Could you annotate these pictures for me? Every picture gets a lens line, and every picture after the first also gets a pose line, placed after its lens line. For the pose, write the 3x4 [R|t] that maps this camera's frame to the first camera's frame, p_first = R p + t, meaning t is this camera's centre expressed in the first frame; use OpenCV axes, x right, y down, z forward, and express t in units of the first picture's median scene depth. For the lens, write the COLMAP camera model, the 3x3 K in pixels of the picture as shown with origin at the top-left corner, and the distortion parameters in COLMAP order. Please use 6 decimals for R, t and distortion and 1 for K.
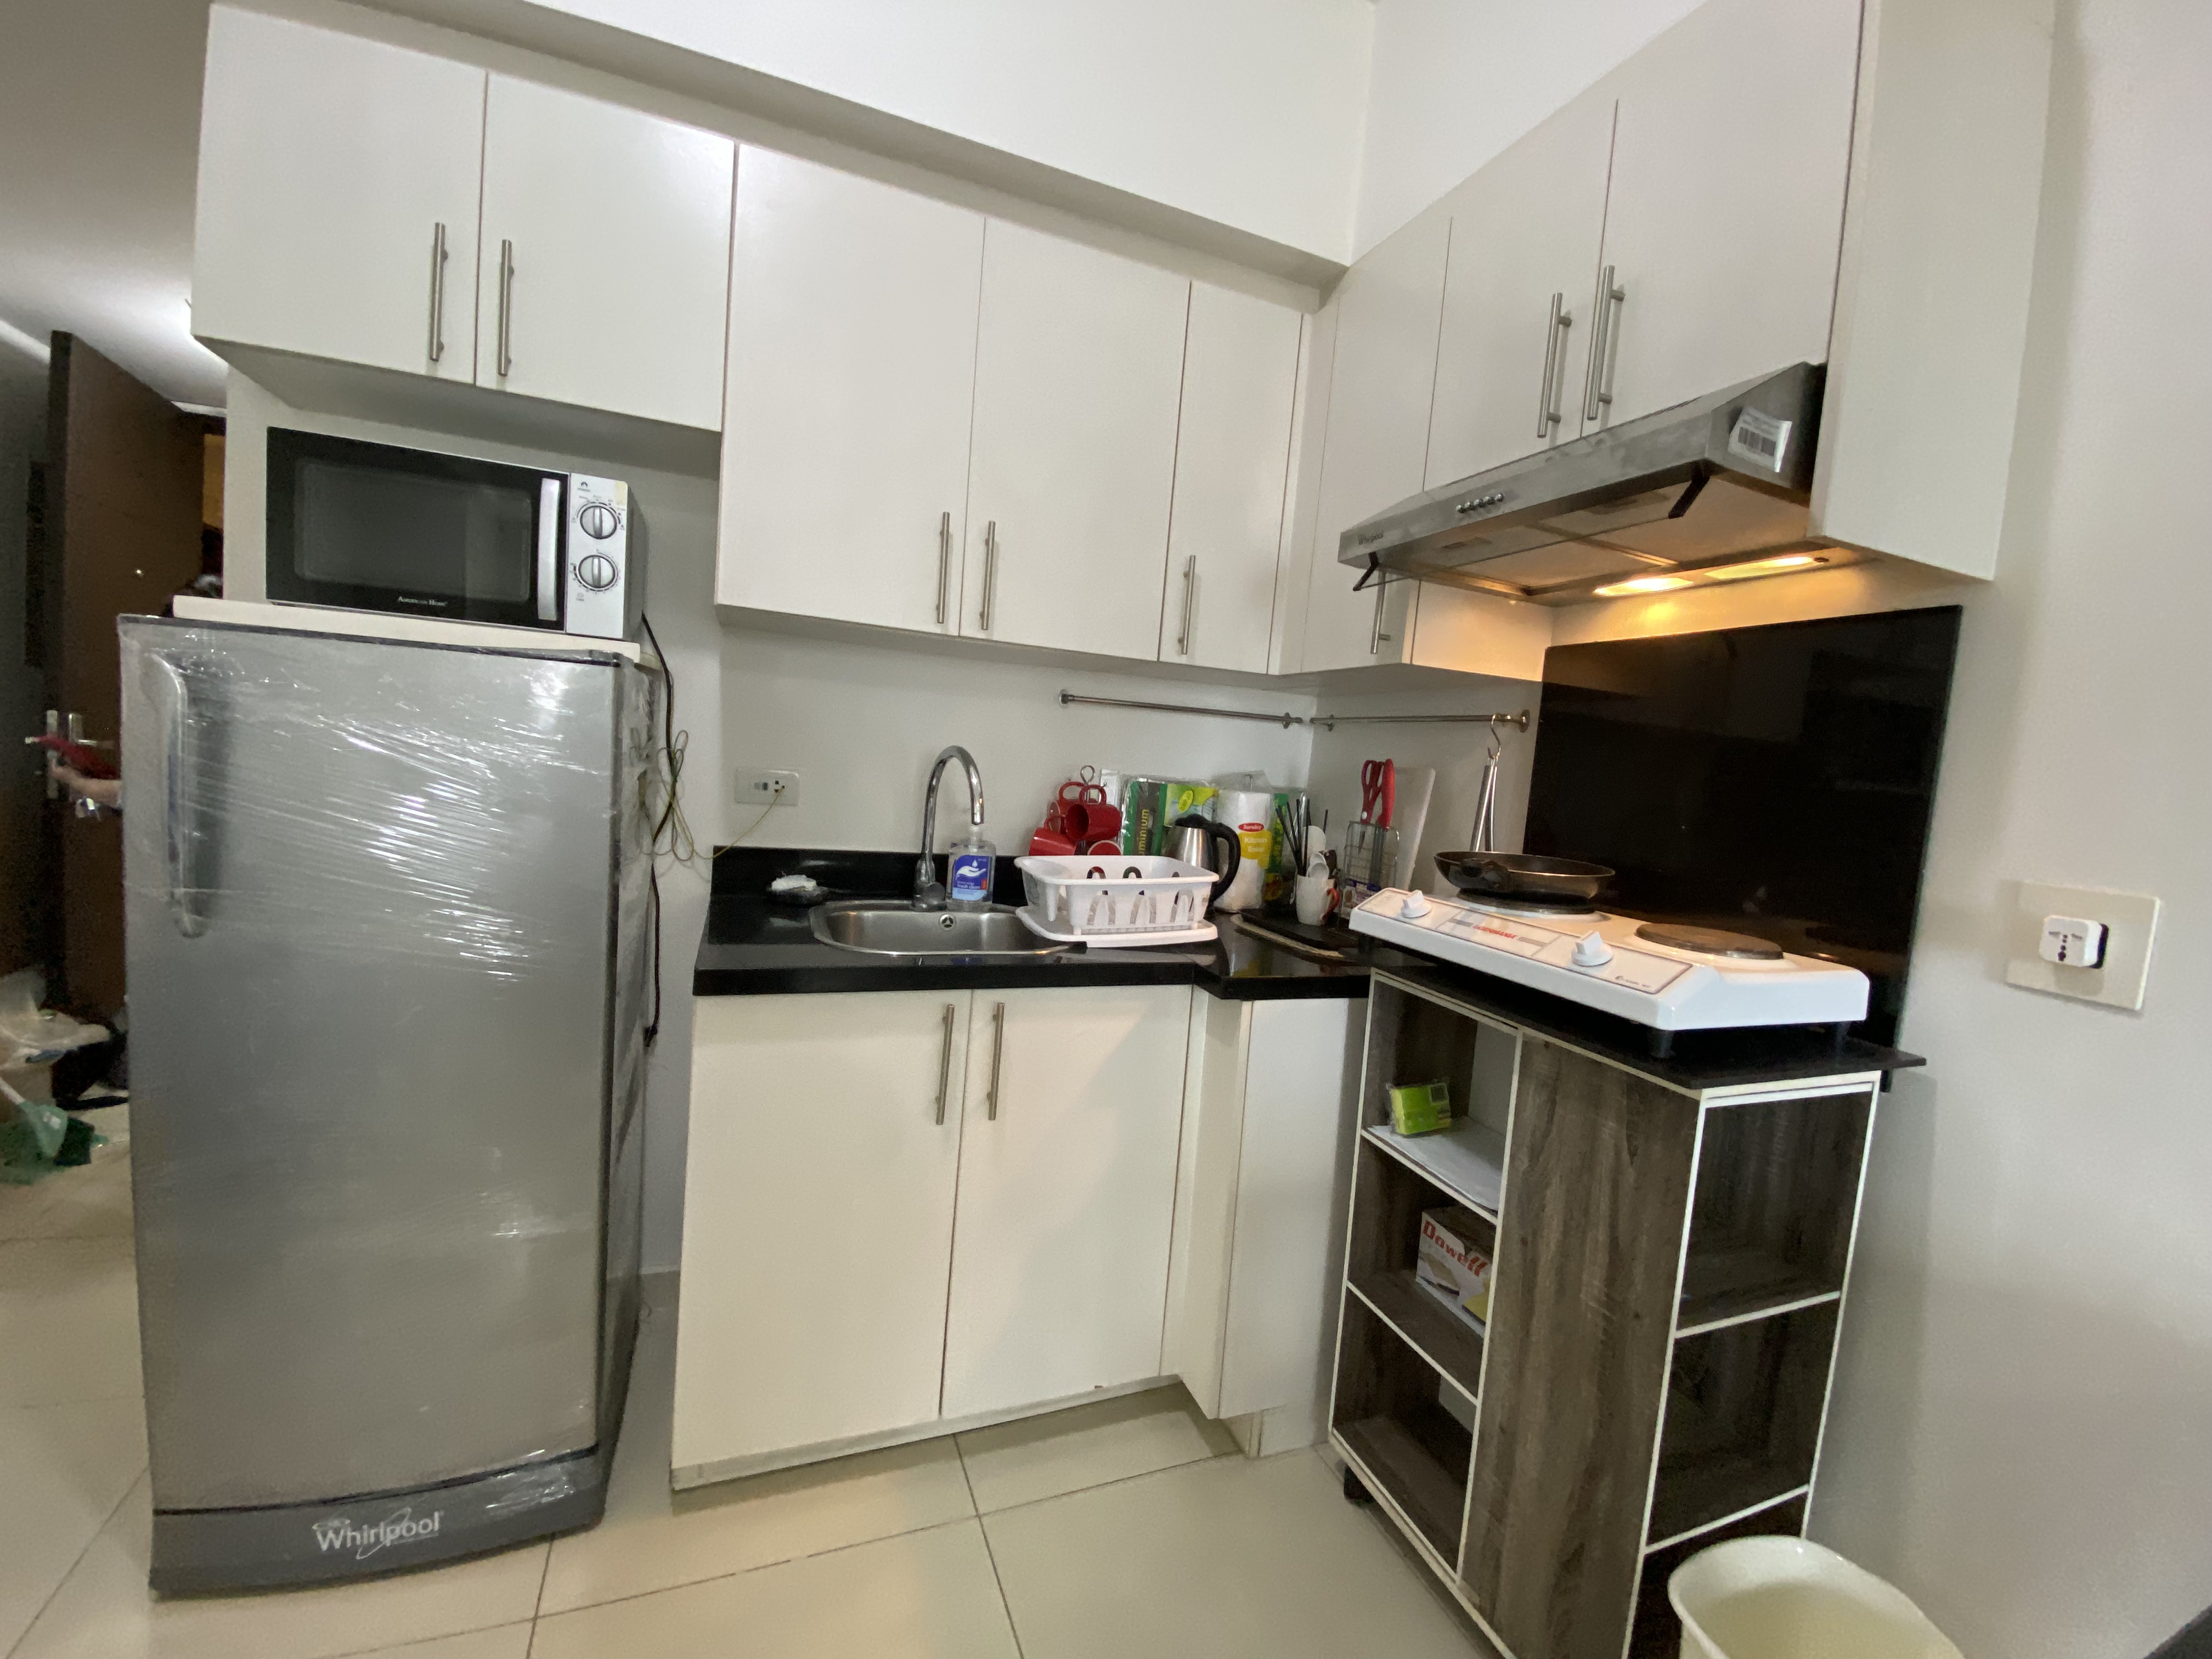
lens RADIAL K [[891.0, 0, 1099.6], [0, 891.0, 831.6], [0, 0, 1]] dist [-0.003035, -0.000937]
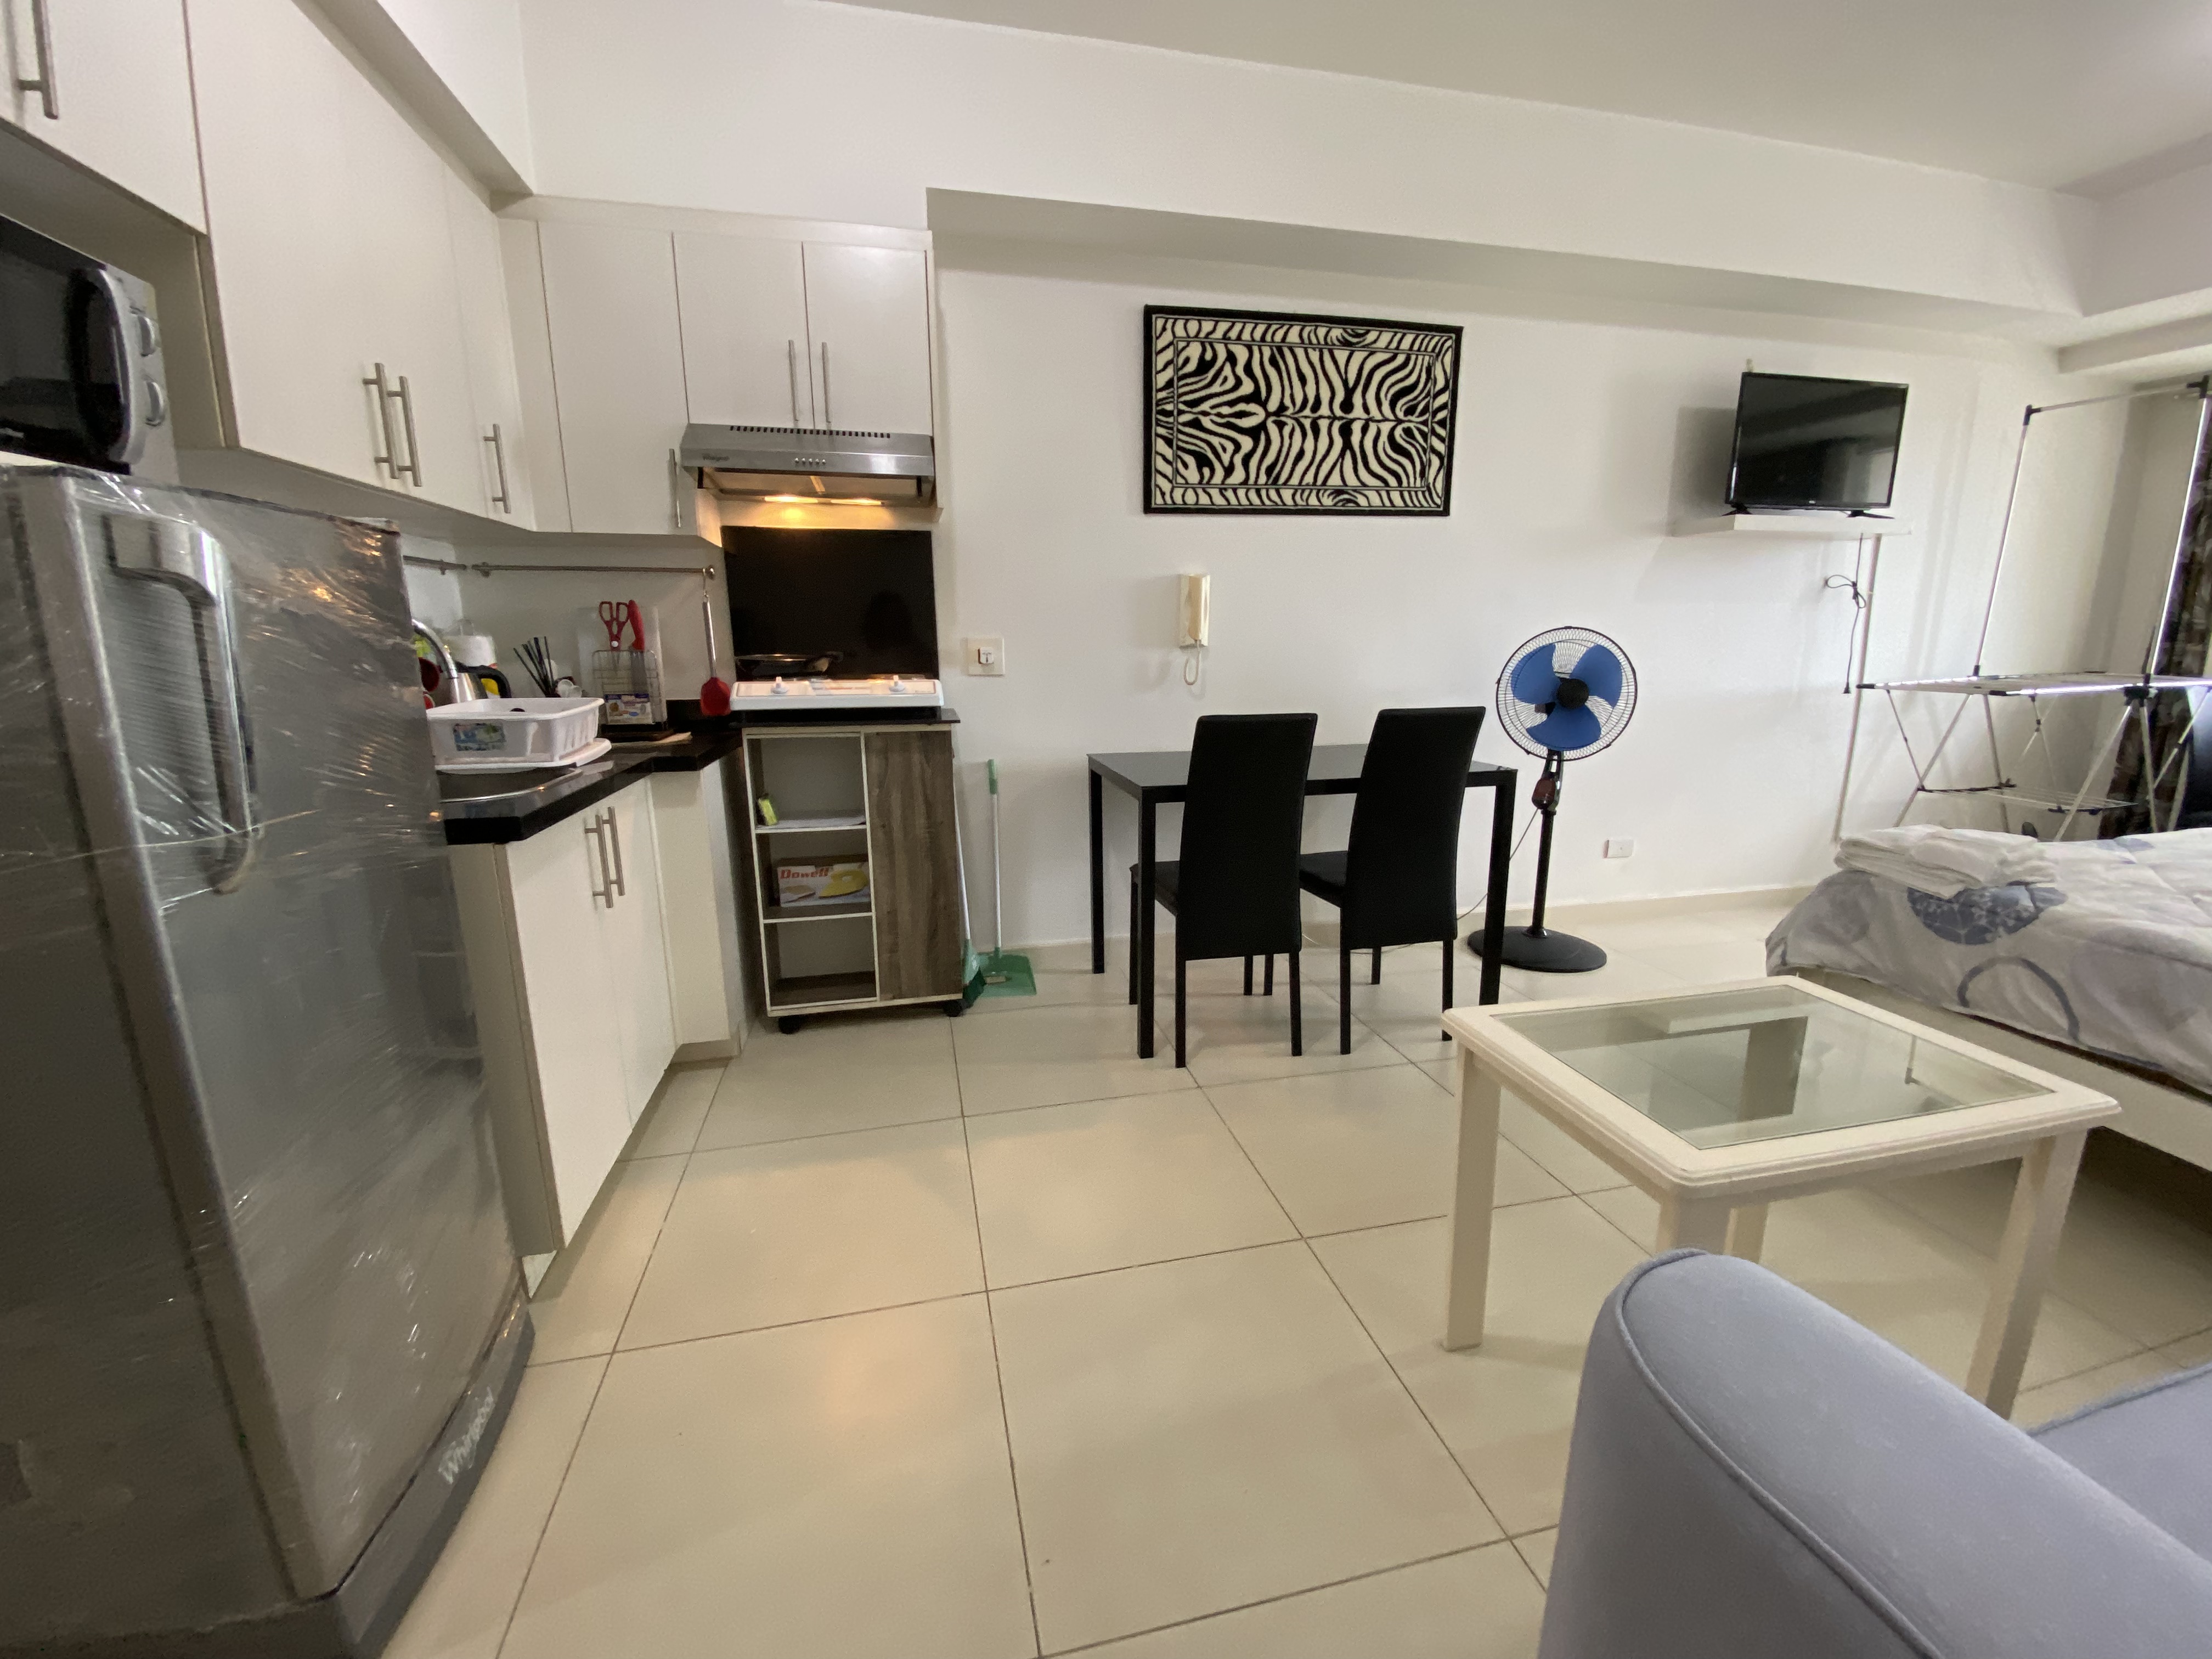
lens RADIAL K [[891.0, 0, 1110.3], [0, 891.0, 818.6], [0, 0, 1]] dist [-0.003035, -0.000937]
pose [[0.146929, -0.275984, 0.949866, -1.199664], [0.090772, 0.959998, 0.264886, -0.068629], [-0.984973, 0.047302, 0.166103, 0.066081]]
